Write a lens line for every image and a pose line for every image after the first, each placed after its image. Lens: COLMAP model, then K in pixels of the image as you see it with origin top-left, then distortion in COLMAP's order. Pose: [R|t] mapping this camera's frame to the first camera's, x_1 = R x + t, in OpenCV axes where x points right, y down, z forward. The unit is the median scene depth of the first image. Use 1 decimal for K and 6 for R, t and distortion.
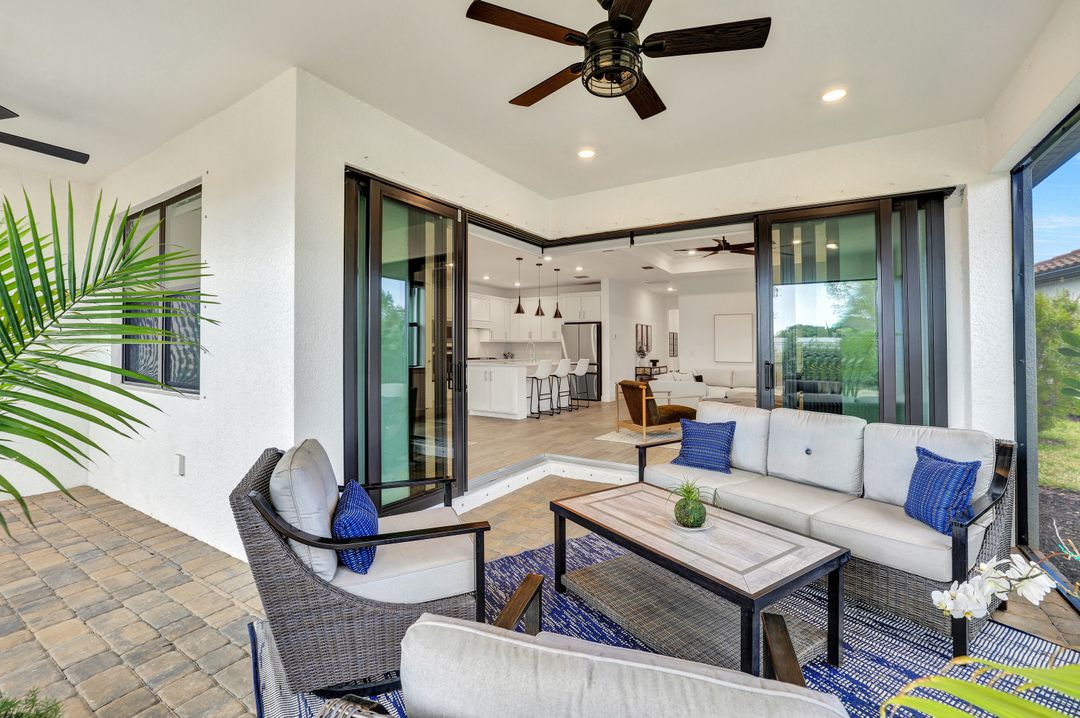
lens RADIAL K [[470.6, 0, 537.2], [0, 470.6, 348.0], [0, 0, 1]] dist [-0.043495, 0.014744]
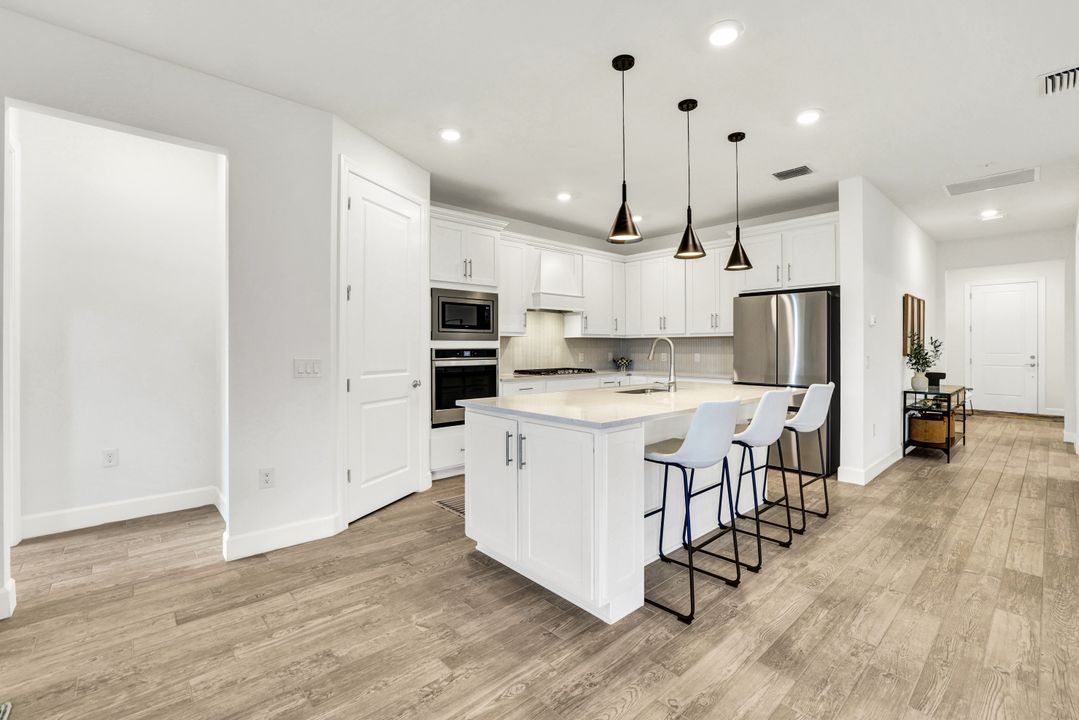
lens RADIAL K [[470.2, 0, 536.7], [0, 470.2, 349.0], [0, 0, 1]] dist [-0.043495, 0.014744]
pose [[0.960254, -0.001907, -0.279123, -0.005009], [0.004367, 0.999957, 0.008189, -0.005692], [0.279095, -0.009082, 0.960221, 0.558931]]
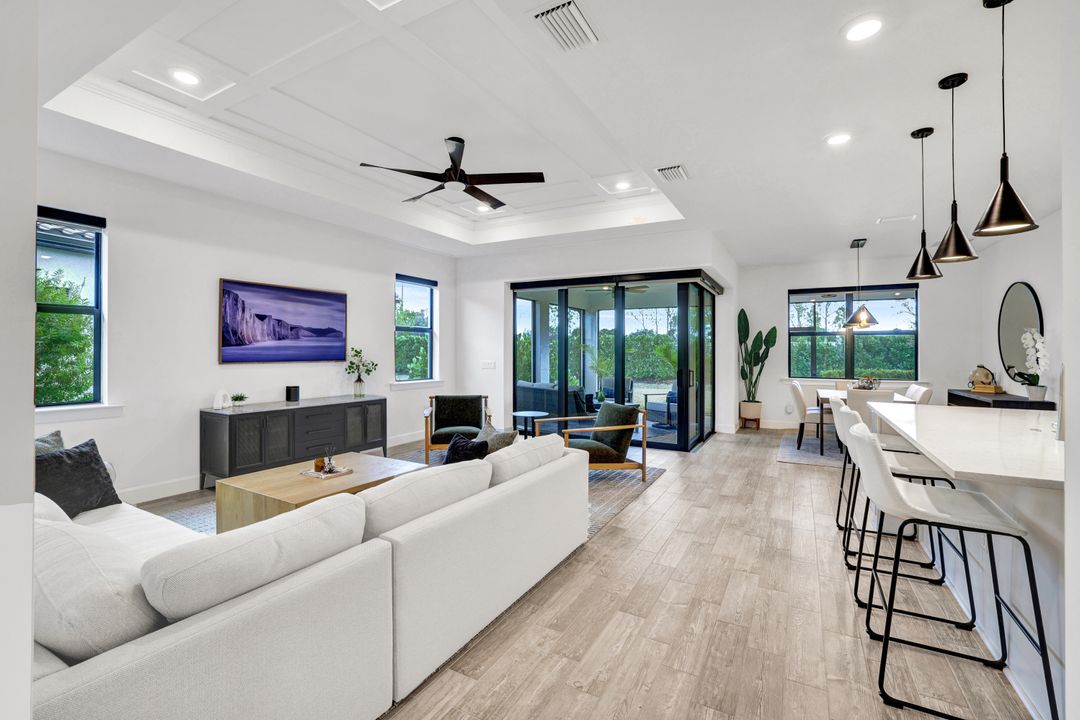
lens RADIAL K [[470.6, 0, 537.2], [0, 470.6, 349.0], [0, 0, 1]] dist [-0.043495, 0.014744]
pose [[-0.998677, -0.008544, -0.050717, 0.226425], [-0.008133, 0.999933, -0.008296, -0.008919], [0.050784, -0.007872, -0.998679, 1.067911]]
